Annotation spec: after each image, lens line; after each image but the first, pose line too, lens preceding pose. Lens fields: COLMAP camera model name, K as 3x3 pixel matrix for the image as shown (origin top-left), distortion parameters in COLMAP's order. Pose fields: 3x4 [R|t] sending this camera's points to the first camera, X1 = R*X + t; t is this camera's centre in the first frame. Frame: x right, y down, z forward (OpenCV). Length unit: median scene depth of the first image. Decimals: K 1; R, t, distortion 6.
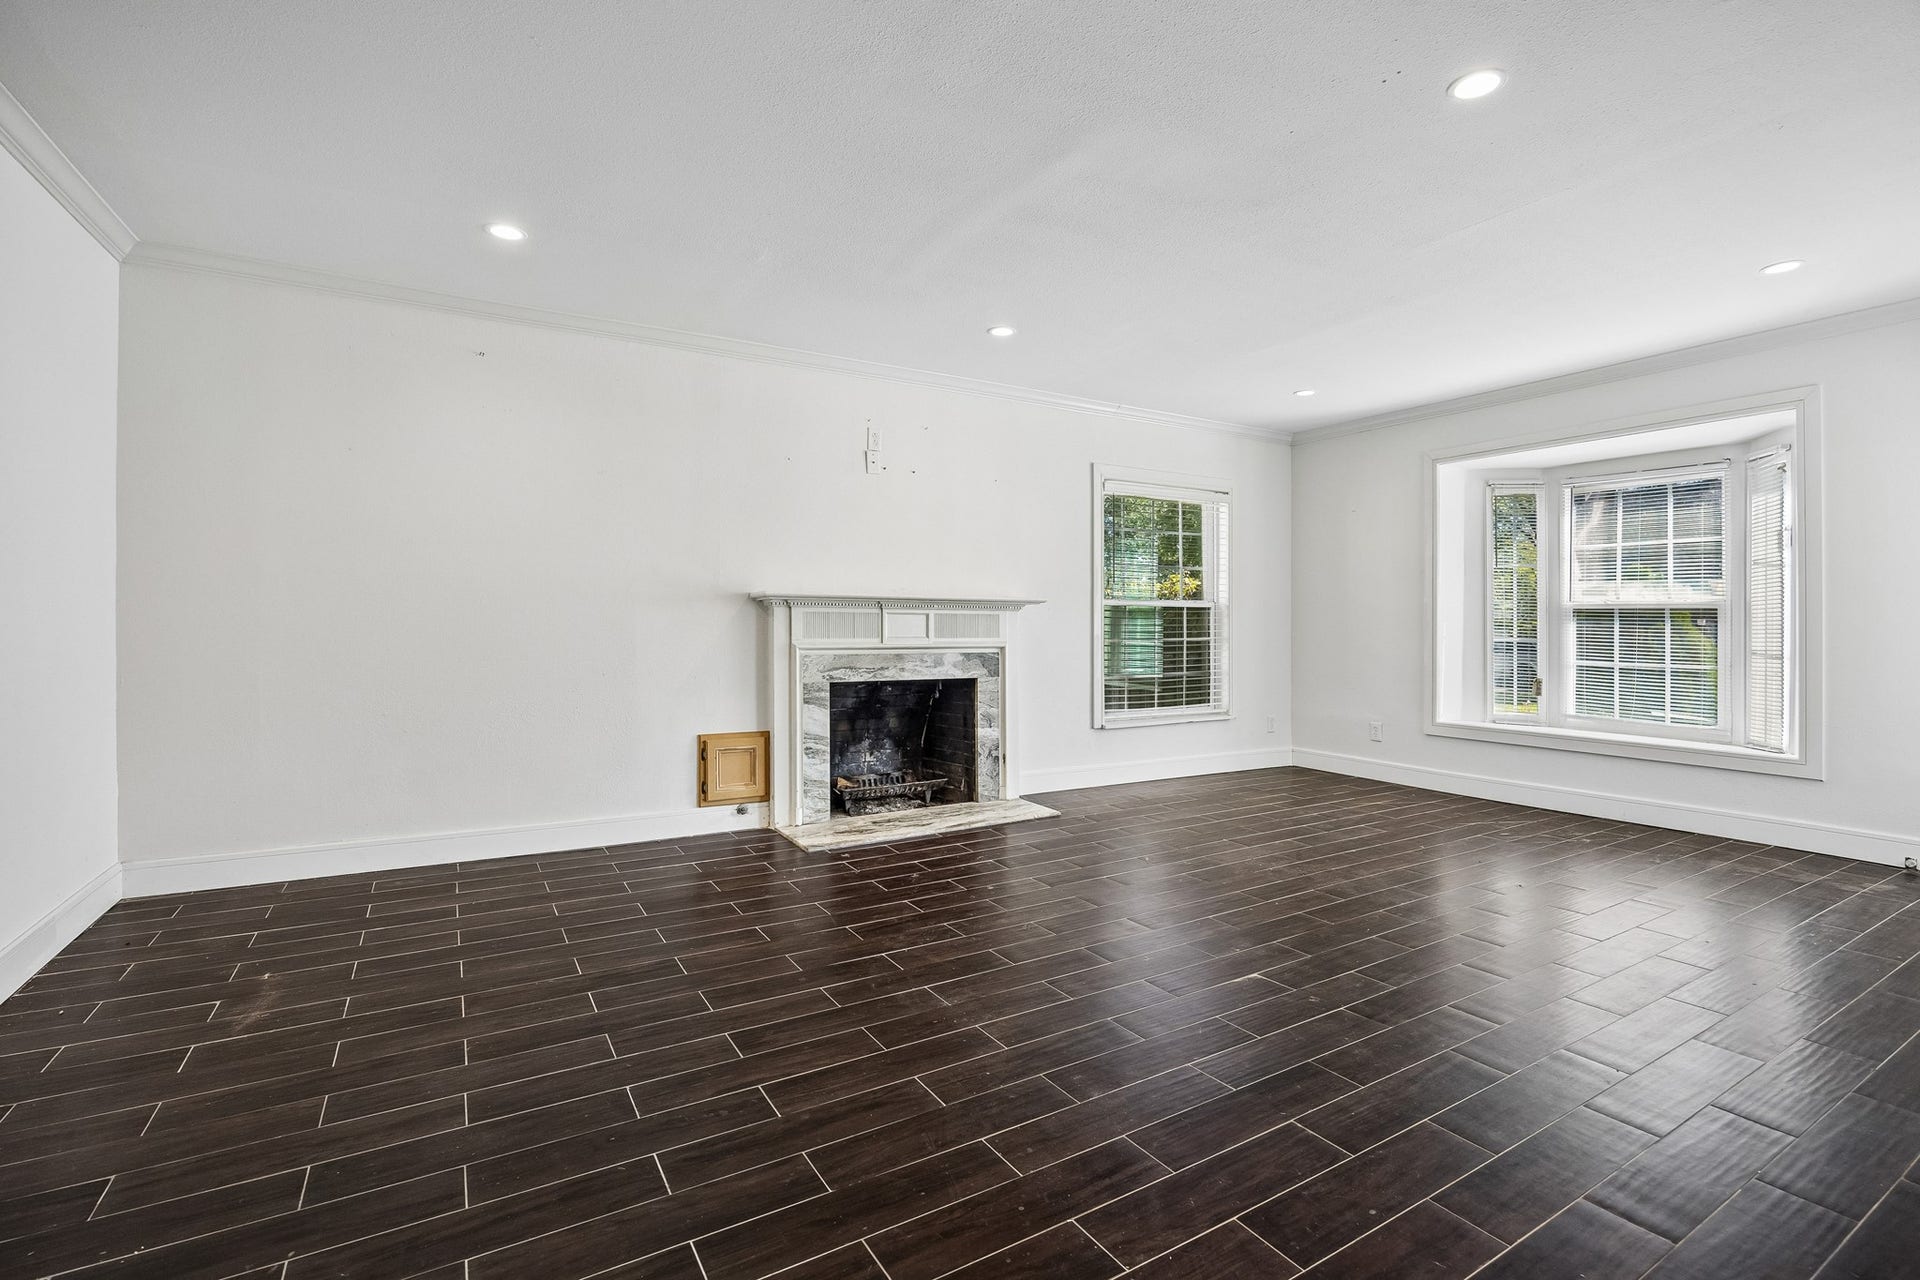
lens RADIAL K [[854.1, 0, 960.0], [0, 854.1, 639.1], [0, 0, 1]] dist [-0.013307, -0.000182]
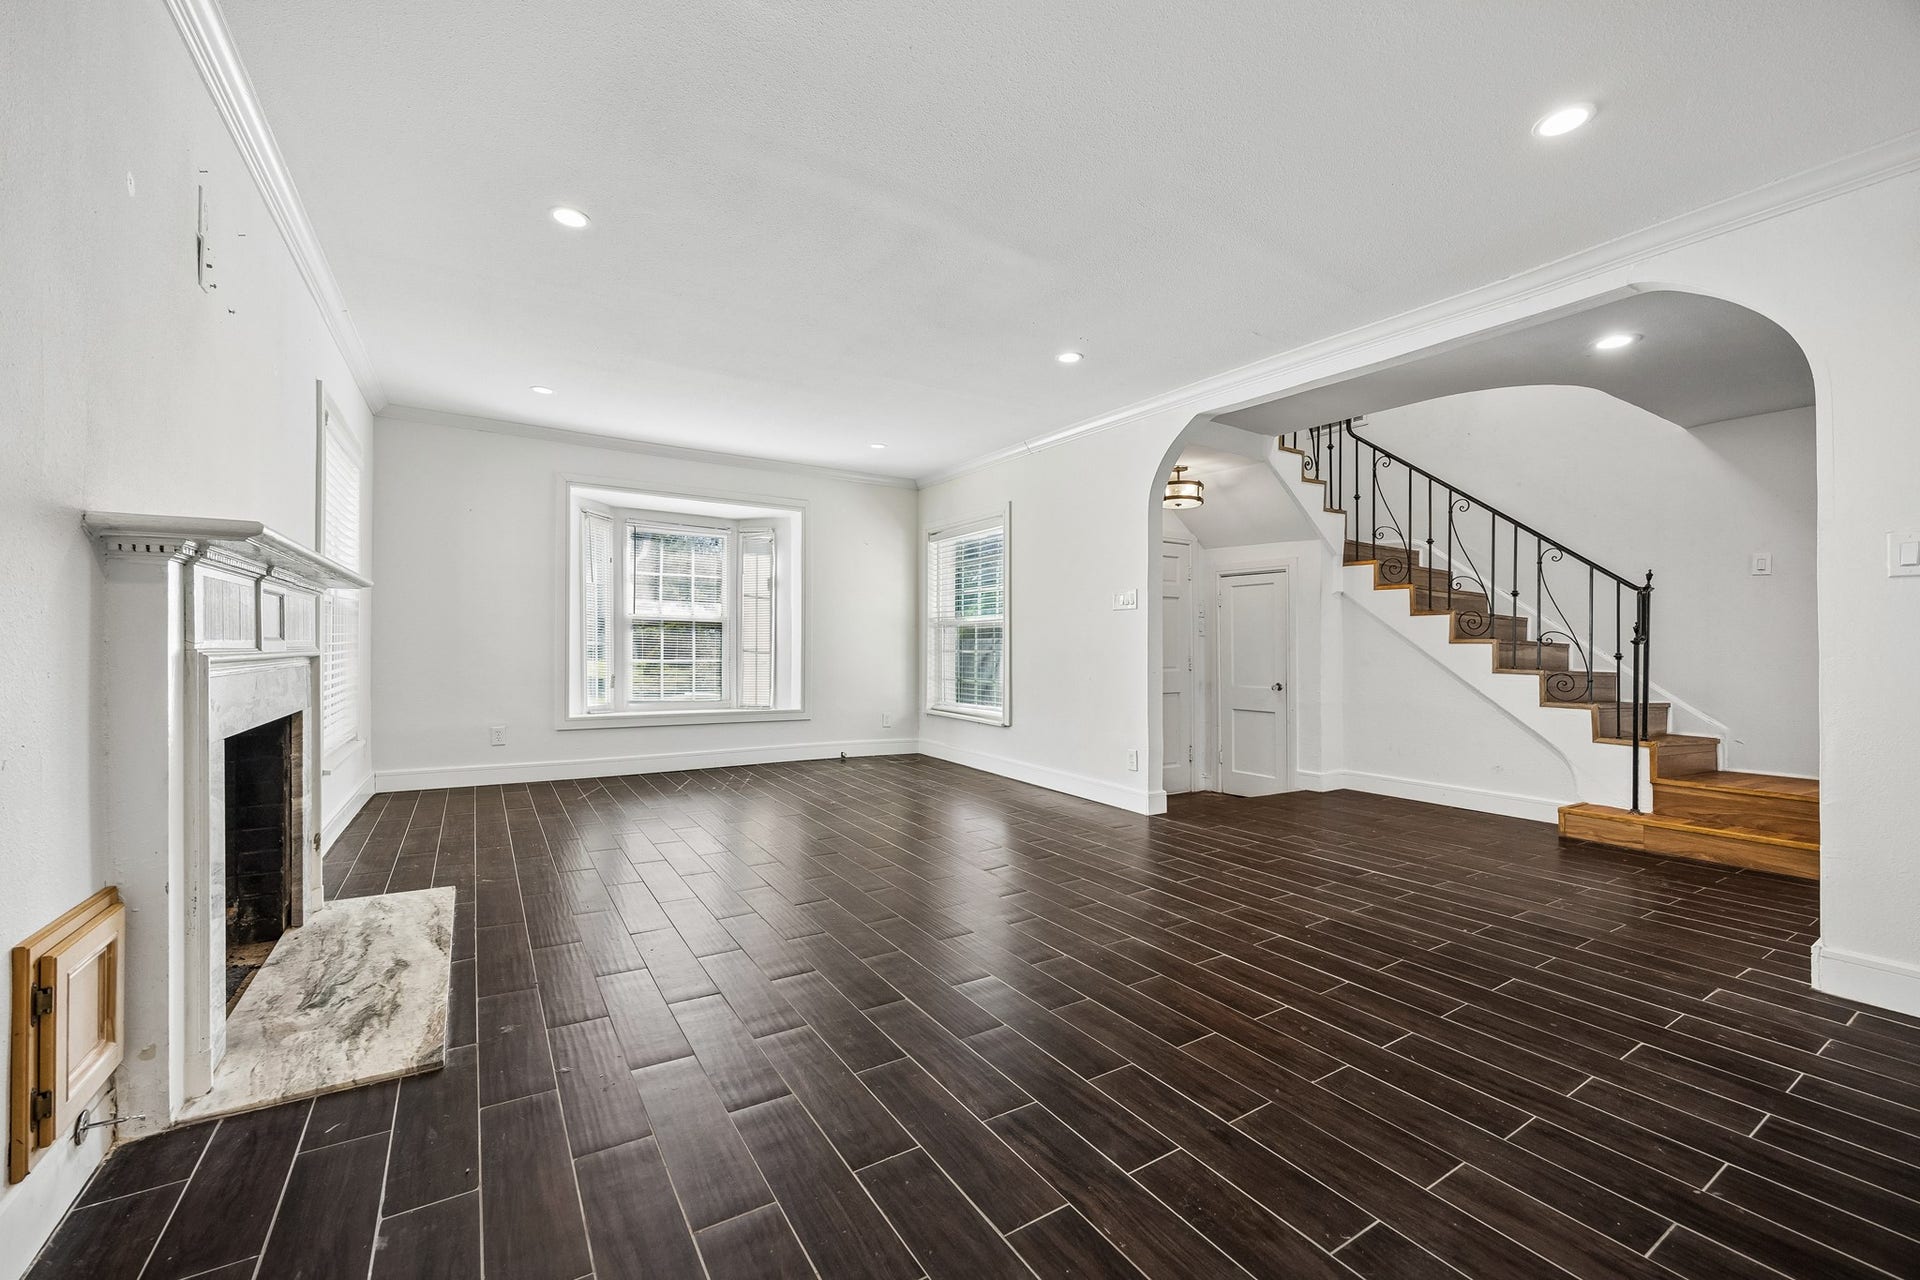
lens RADIAL K [[772.8, 0, 959.3], [0, 772.8, 638.1], [0, 0, 1]] dist [-0.000695, 0.000030]
pose [[-0.019296, 0.005350, 0.999799, -0.507624], [0.007933, 0.999955, -0.005198, 0.003550], [-0.999782, 0.007832, -0.019338, 0.561573]]
